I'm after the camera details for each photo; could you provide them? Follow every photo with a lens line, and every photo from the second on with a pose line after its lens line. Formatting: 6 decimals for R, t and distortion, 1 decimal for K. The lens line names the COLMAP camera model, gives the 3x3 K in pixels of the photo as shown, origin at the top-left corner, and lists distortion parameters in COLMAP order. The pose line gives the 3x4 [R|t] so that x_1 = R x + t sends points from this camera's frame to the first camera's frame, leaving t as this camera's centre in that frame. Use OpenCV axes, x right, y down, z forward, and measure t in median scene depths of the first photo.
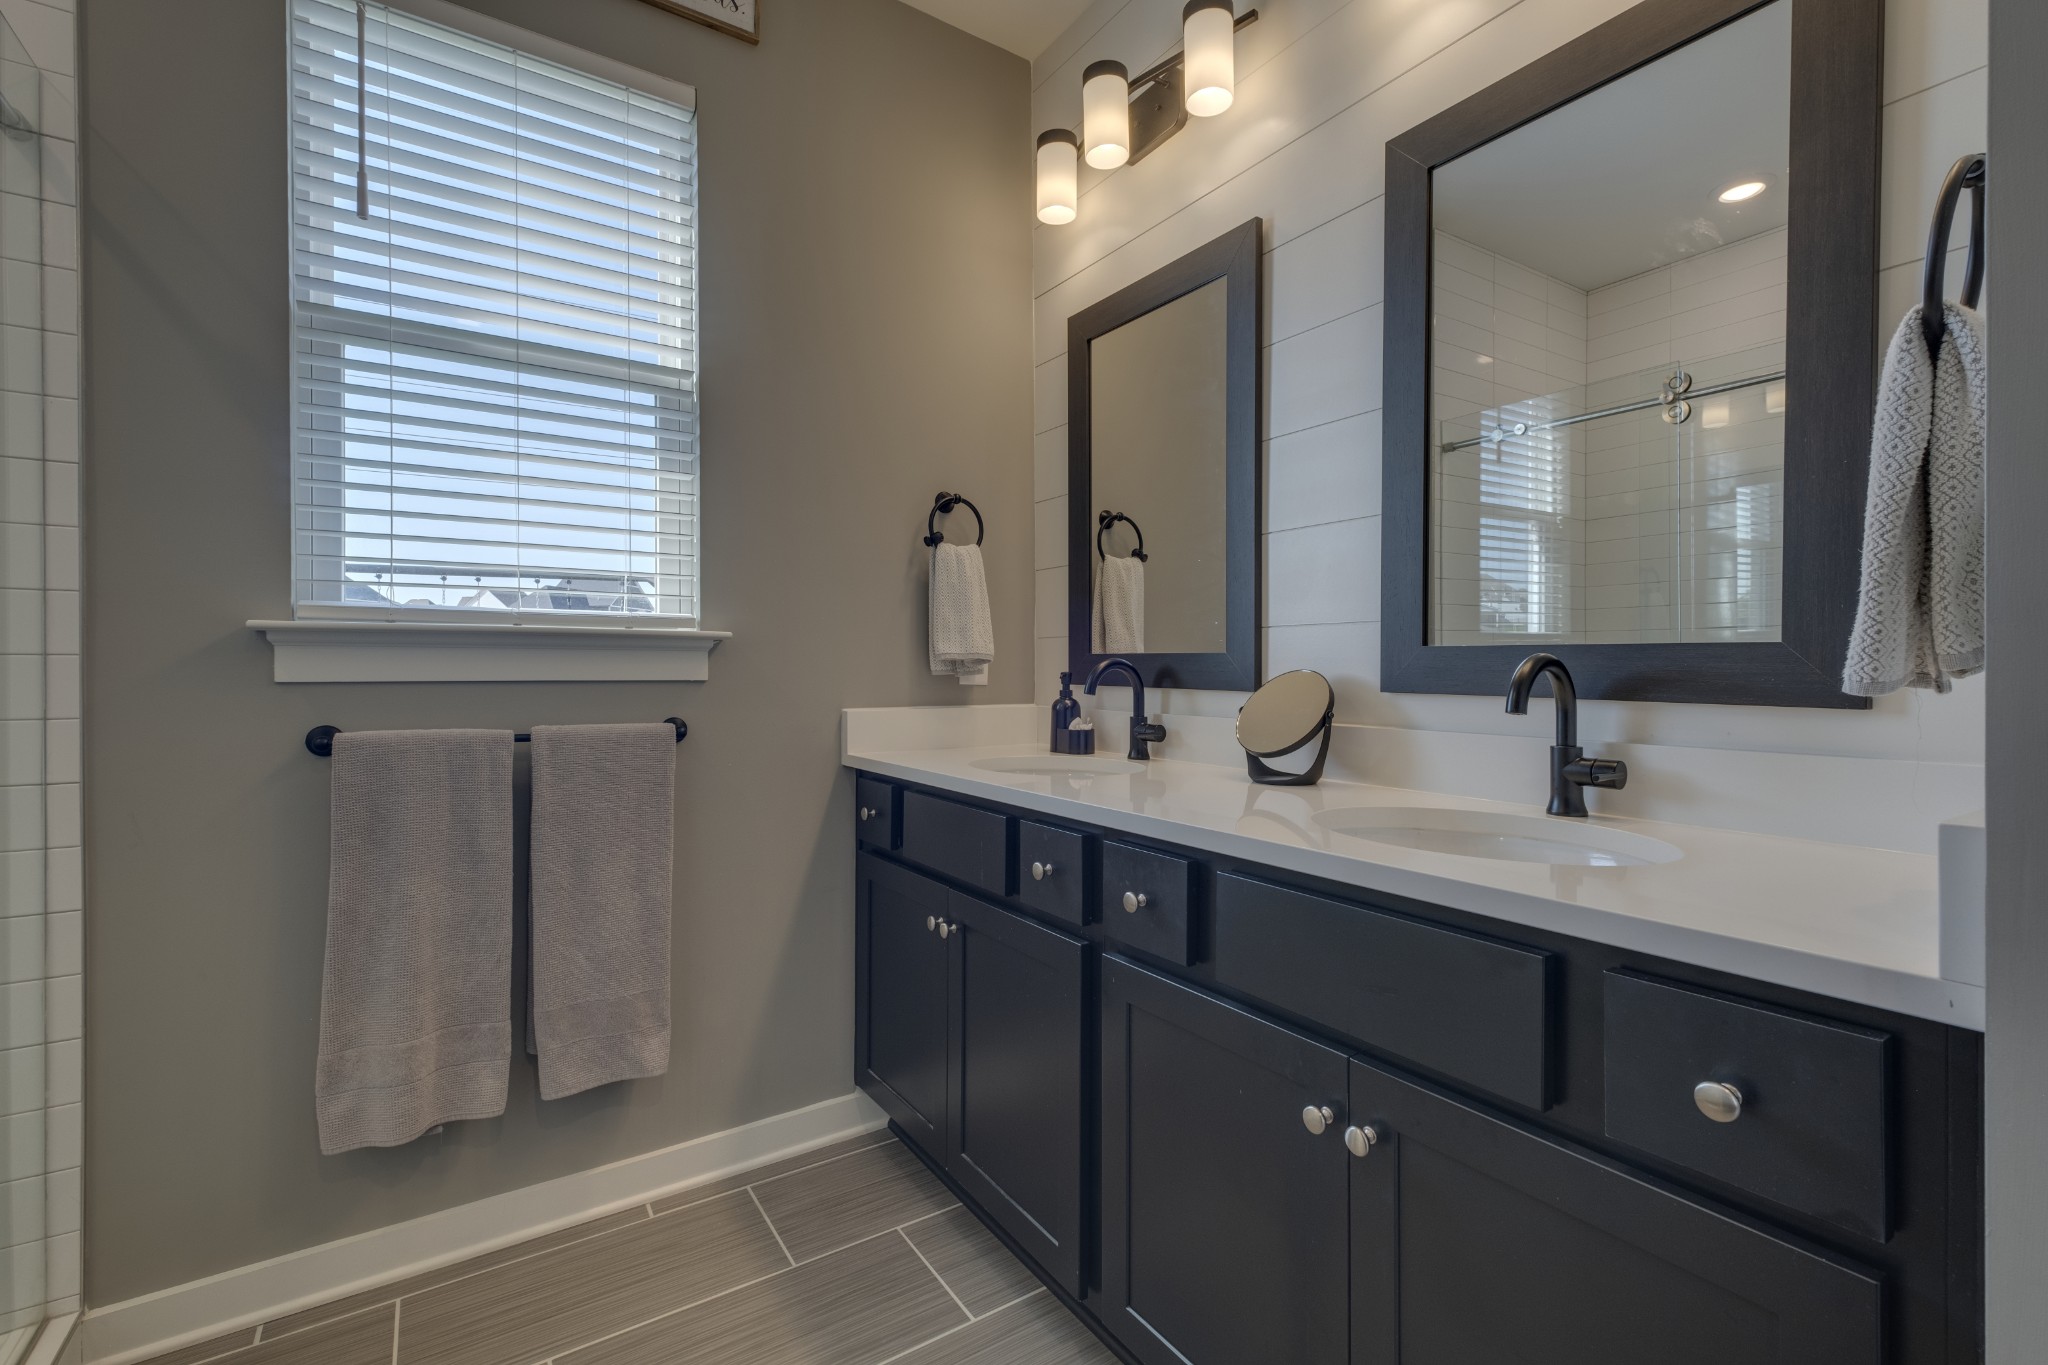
lens RADIAL K [[885.8, 0, 1031.4], [0, 885.8, 675.1], [0, 0, 1]] dist [0.013688, -0.003934]
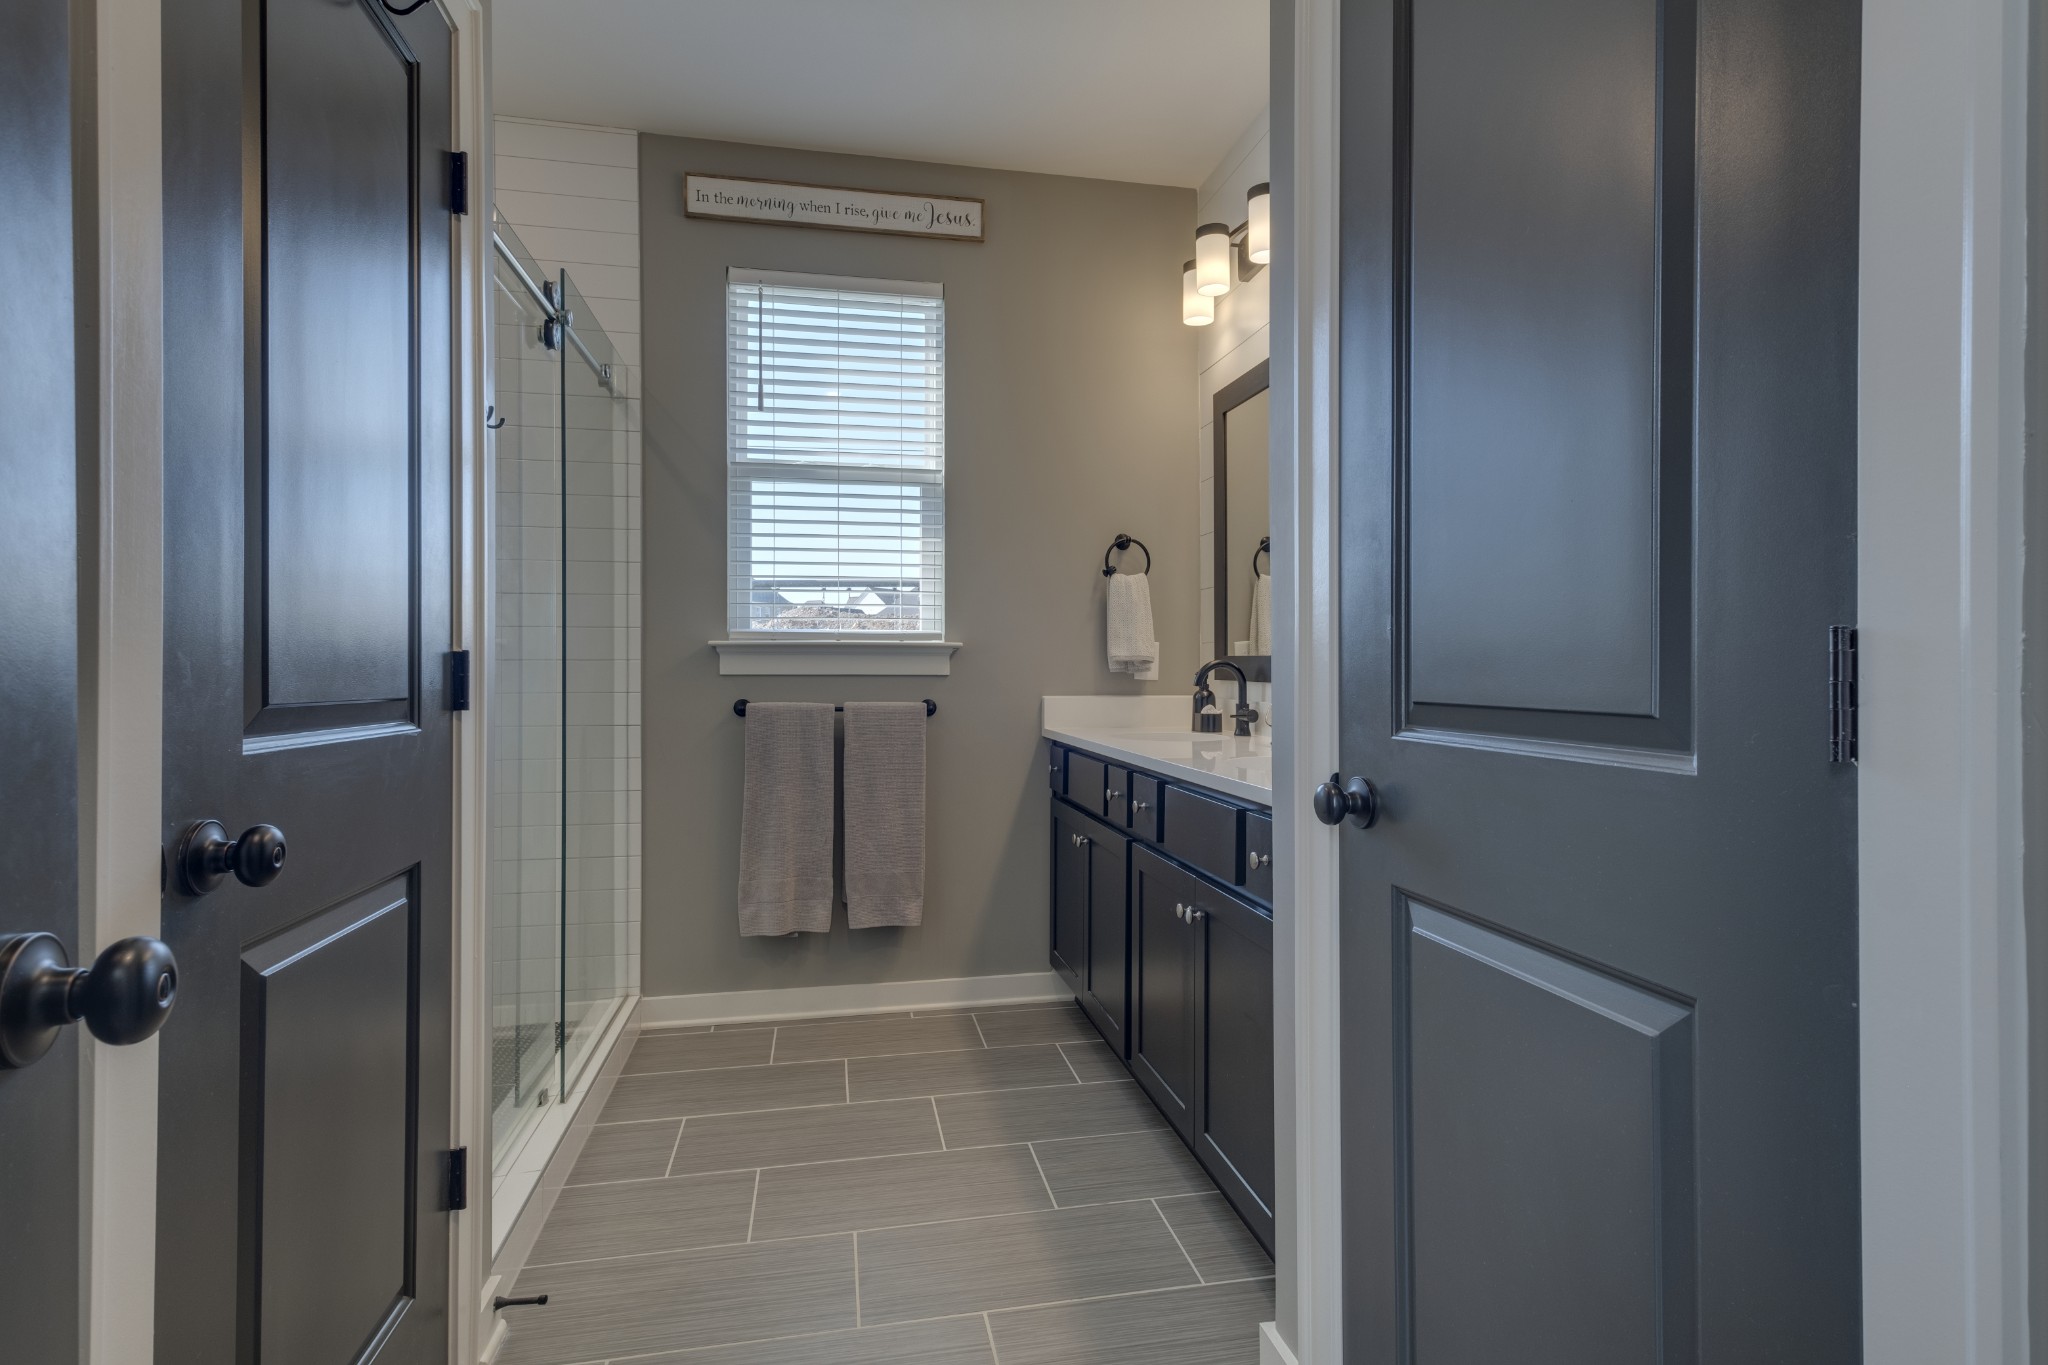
lens RADIAL K [[993.5, 0, 1032.3], [0, 993.5, 674.8], [0, 0, 1]] dist [0.015627, 0.000422]
pose [[0.928665, 0.002202, -0.370914, 0.414099], [-0.002568, 0.999997, -0.000494, 0.006107], [0.370911, 0.001411, 0.928667, -0.541299]]
